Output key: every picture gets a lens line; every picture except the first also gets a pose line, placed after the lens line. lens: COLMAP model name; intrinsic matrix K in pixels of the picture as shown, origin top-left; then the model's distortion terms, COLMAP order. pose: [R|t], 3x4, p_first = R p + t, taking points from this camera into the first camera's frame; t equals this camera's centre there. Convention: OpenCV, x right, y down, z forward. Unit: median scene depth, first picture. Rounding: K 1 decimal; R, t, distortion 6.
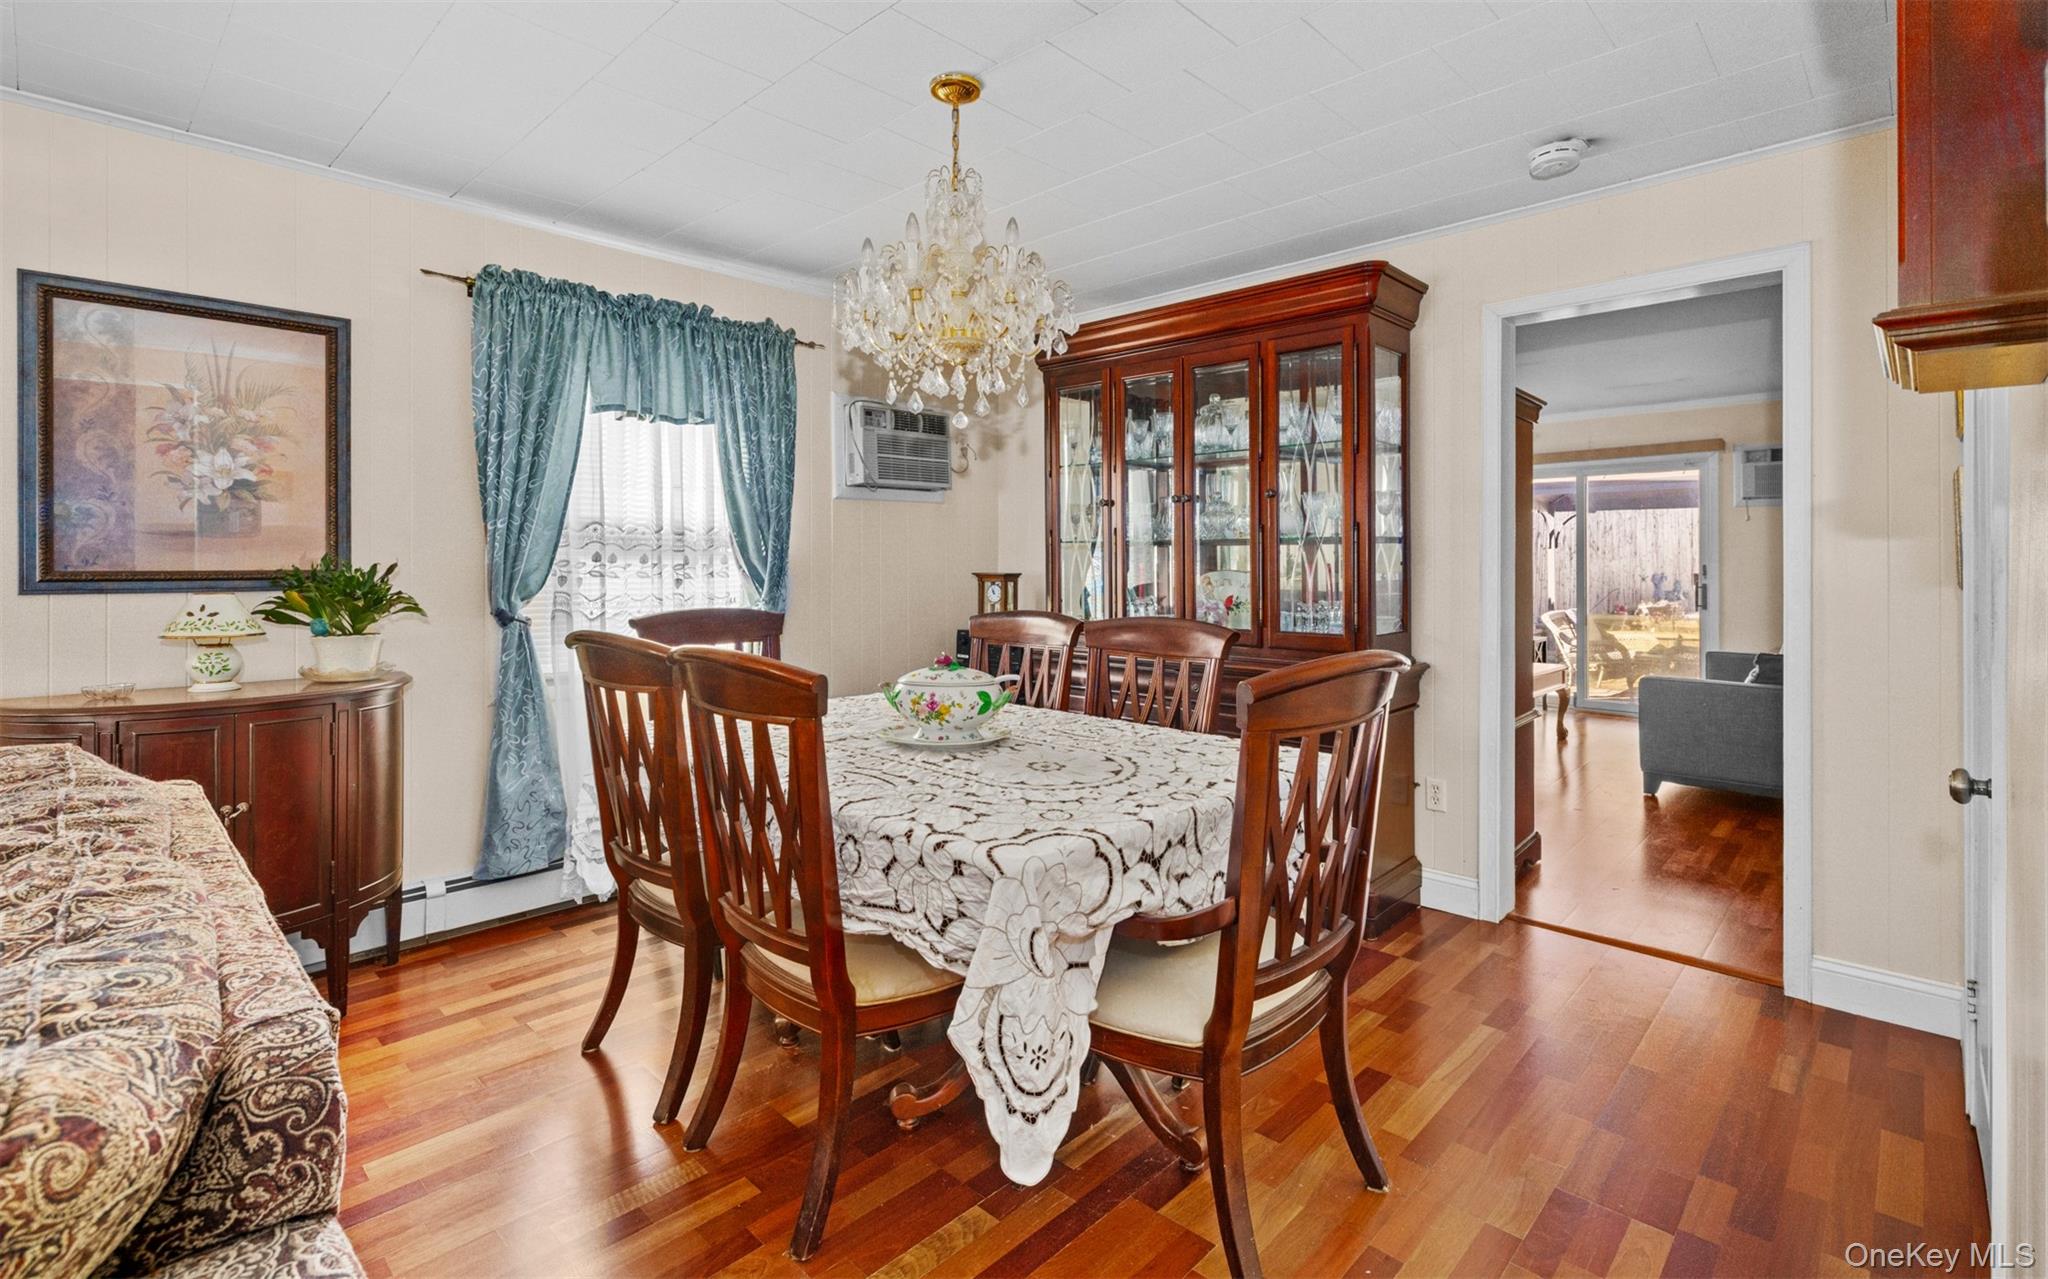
lens RADIAL K [[938.4, 0, 1083.4], [0, 938.4, 566.4], [0, 0, 1]] dist [0.012371, -0.000228]
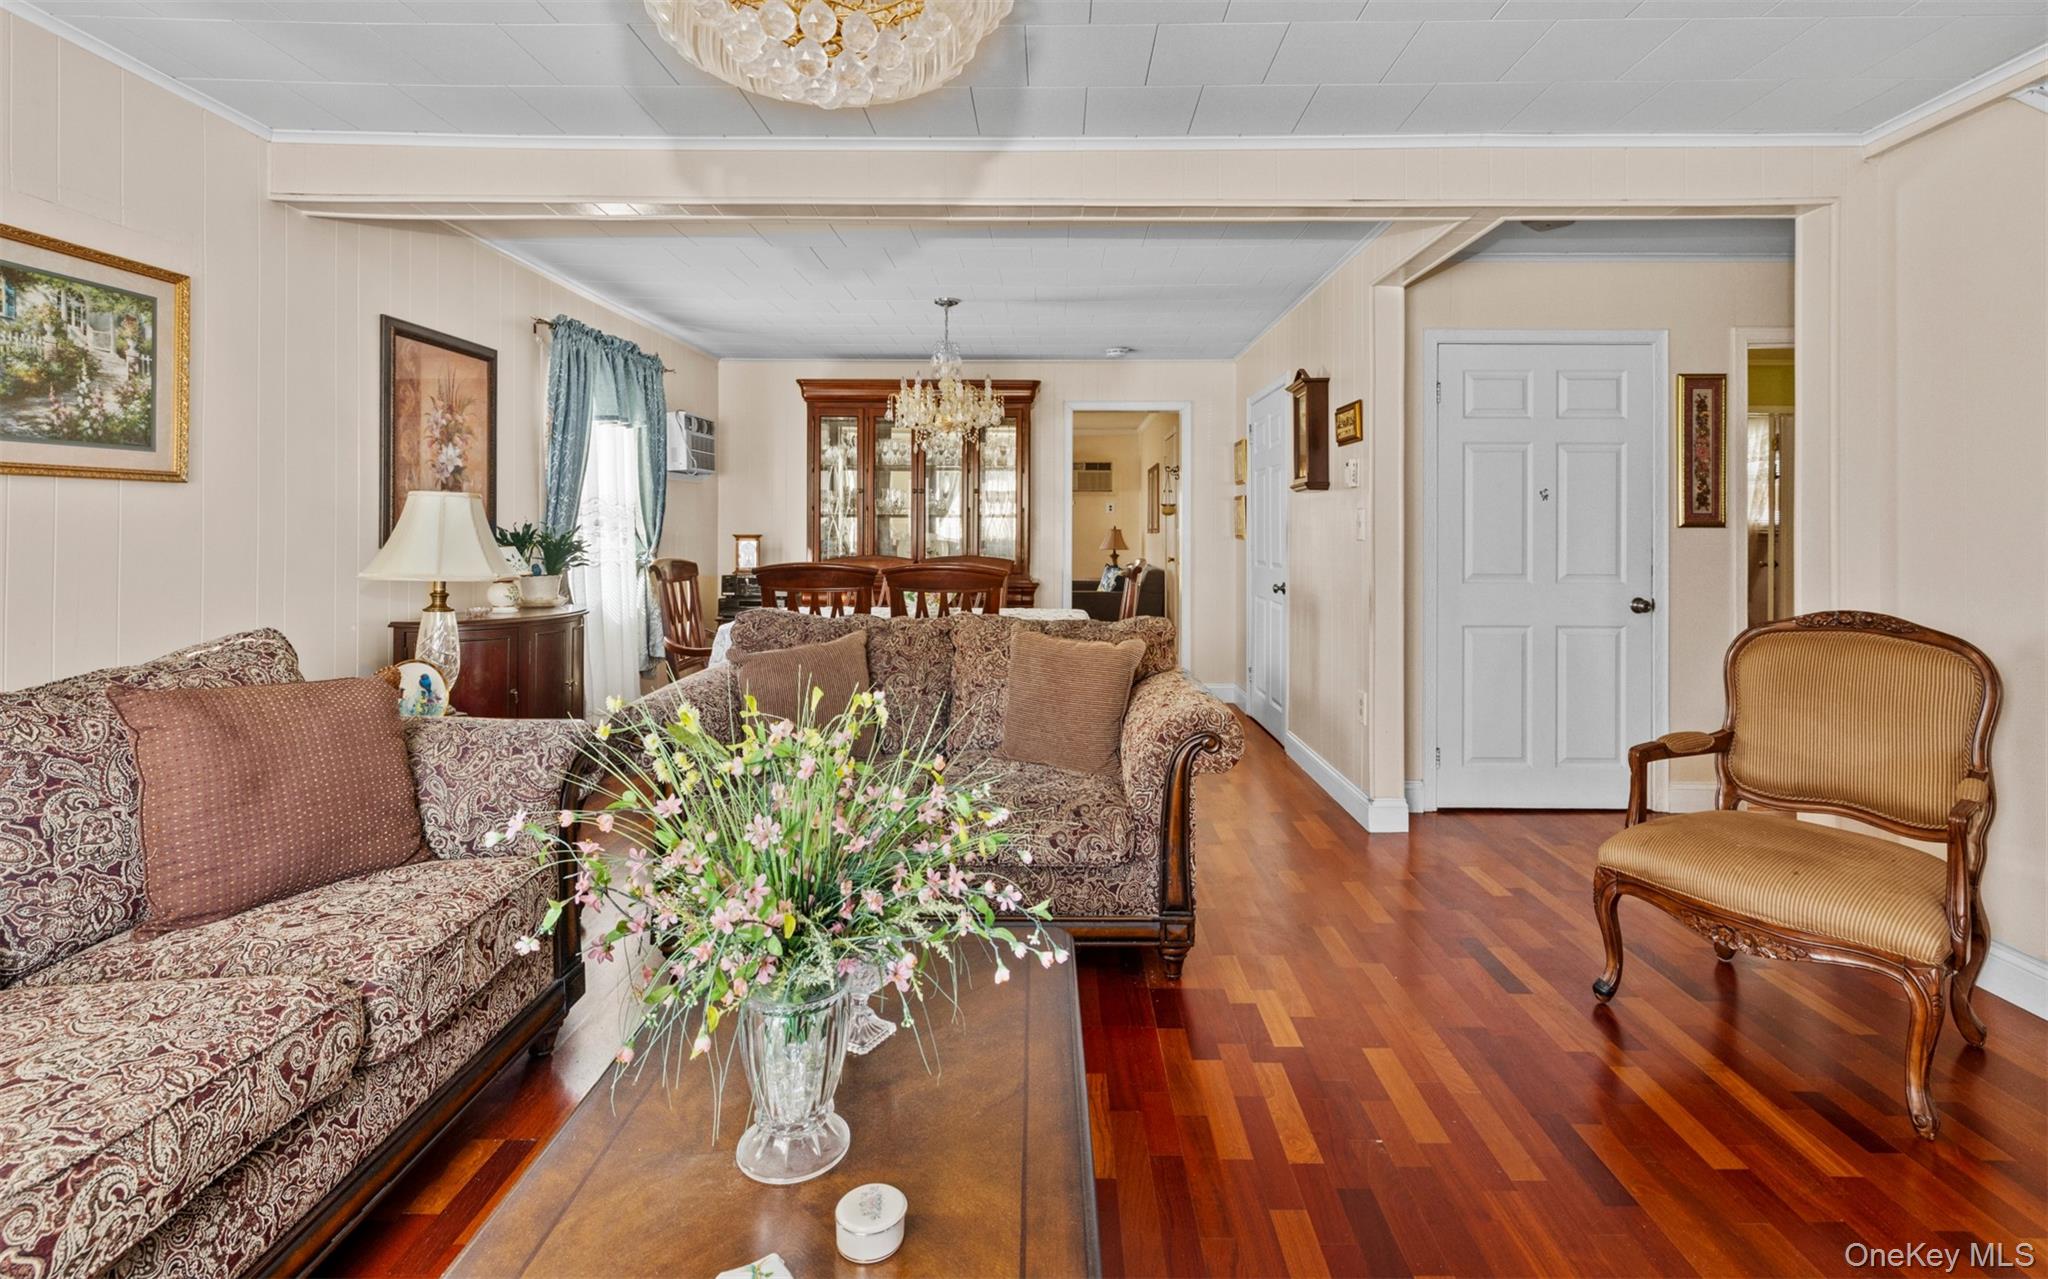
lens RADIAL K [[938.4, 0, 1028.6], [0, 938.4, 522.2], [0, 0, 1]] dist [0.012371, -0.000228]
pose [[0.758791, 0.005248, 0.651313, -0.913288], [0.000736, 0.999960, -0.008915, 0.002931], [-0.651334, 0.007244, 0.758757, -0.463495]]
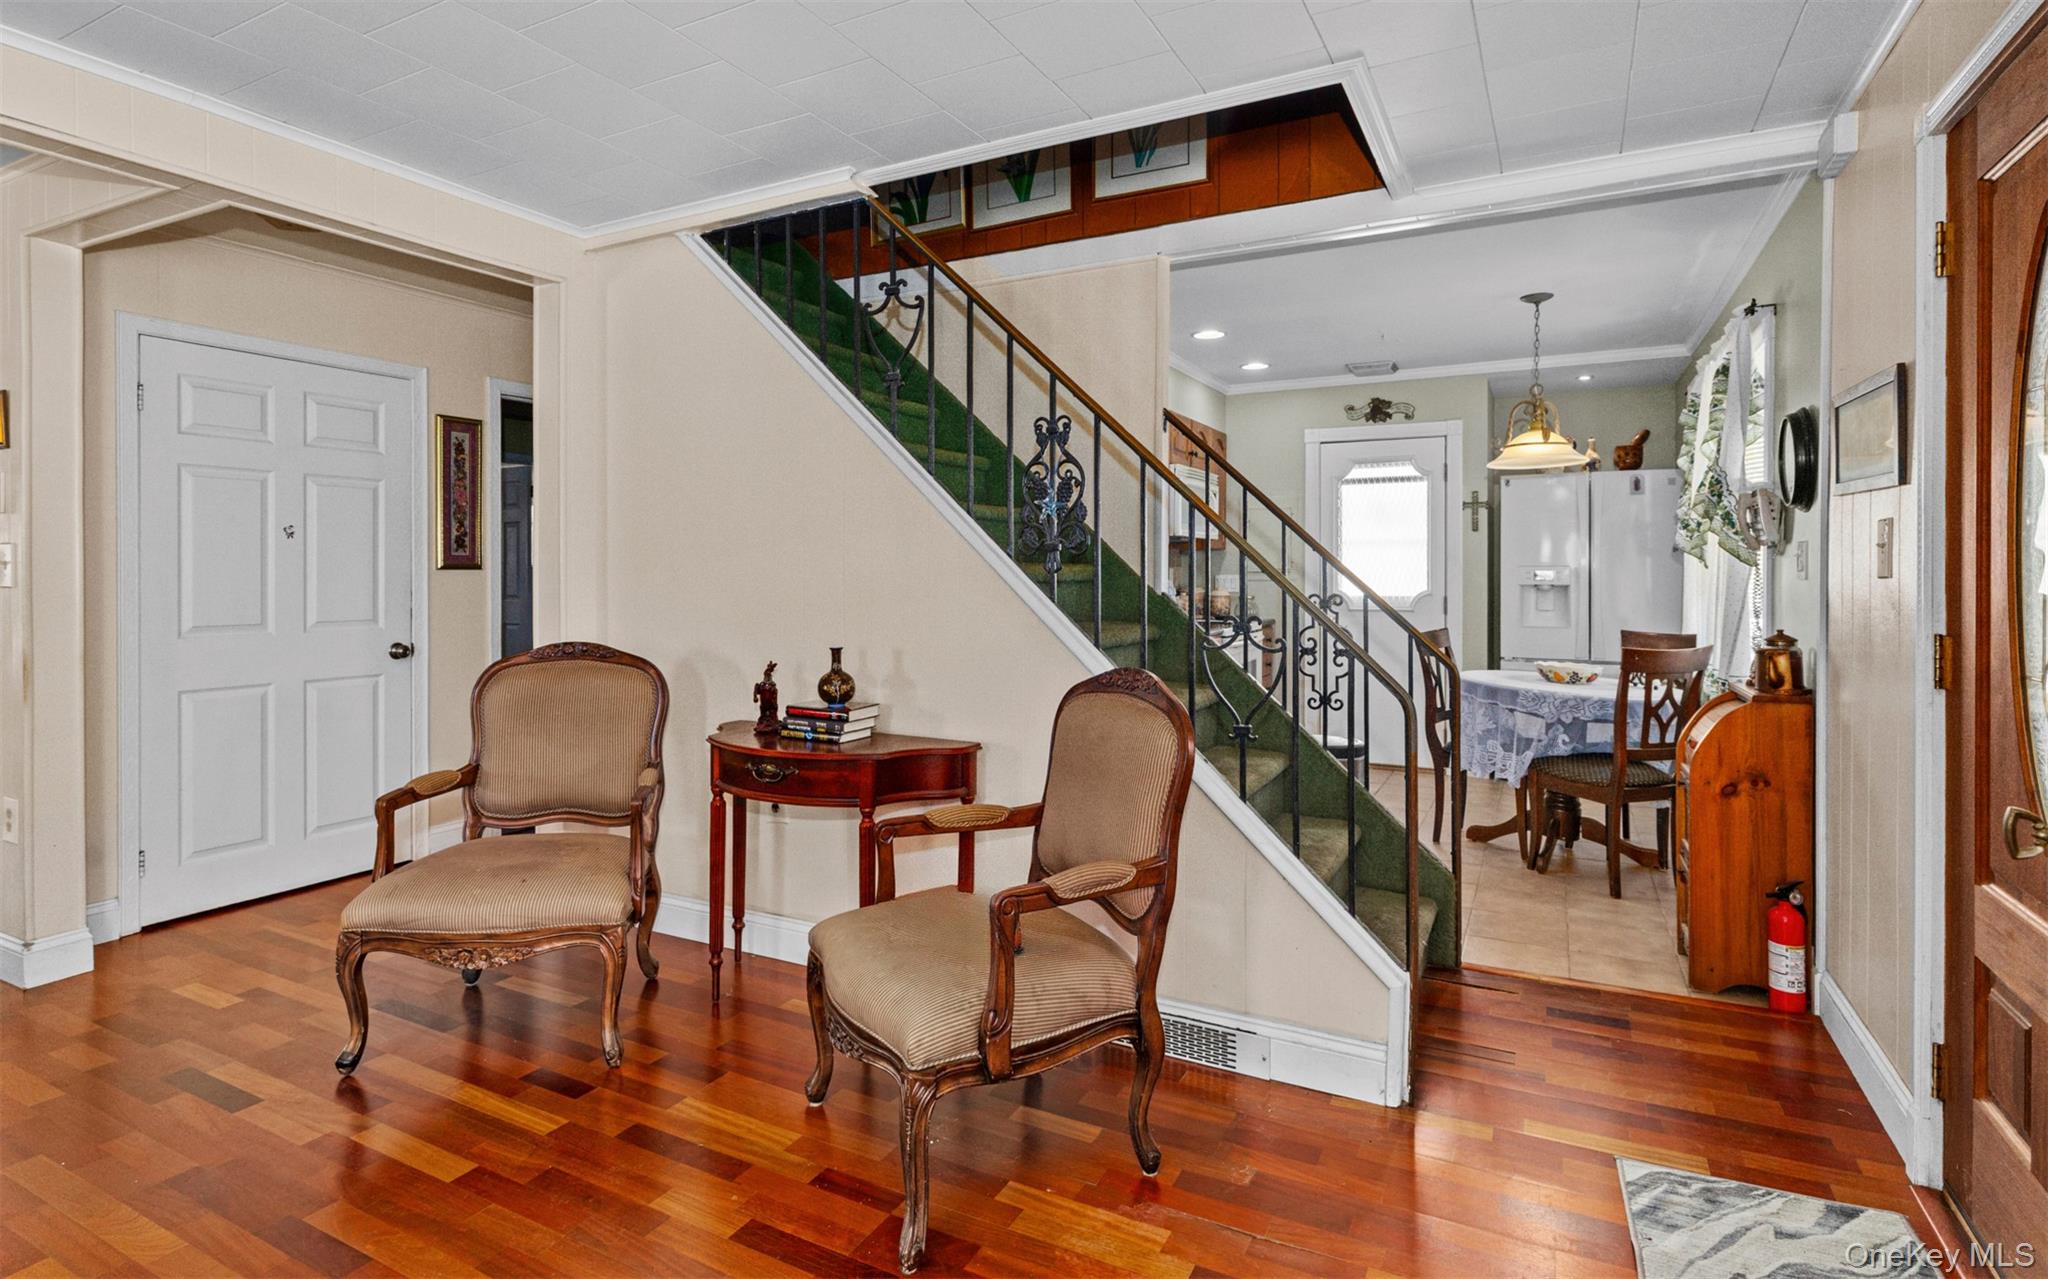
lens RADIAL K [[1020.7, 0, 1028.4], [0, 1020.7, 578.3], [0, 0, 1]] dist [-0.005202, 0.000420]
pose [[-0.250028, -0.006916, 0.968214, -0.927851], [0.003991, 0.999959, 0.008174, 0.003065], [-0.968230, 0.005908, -0.249990, -0.482592]]
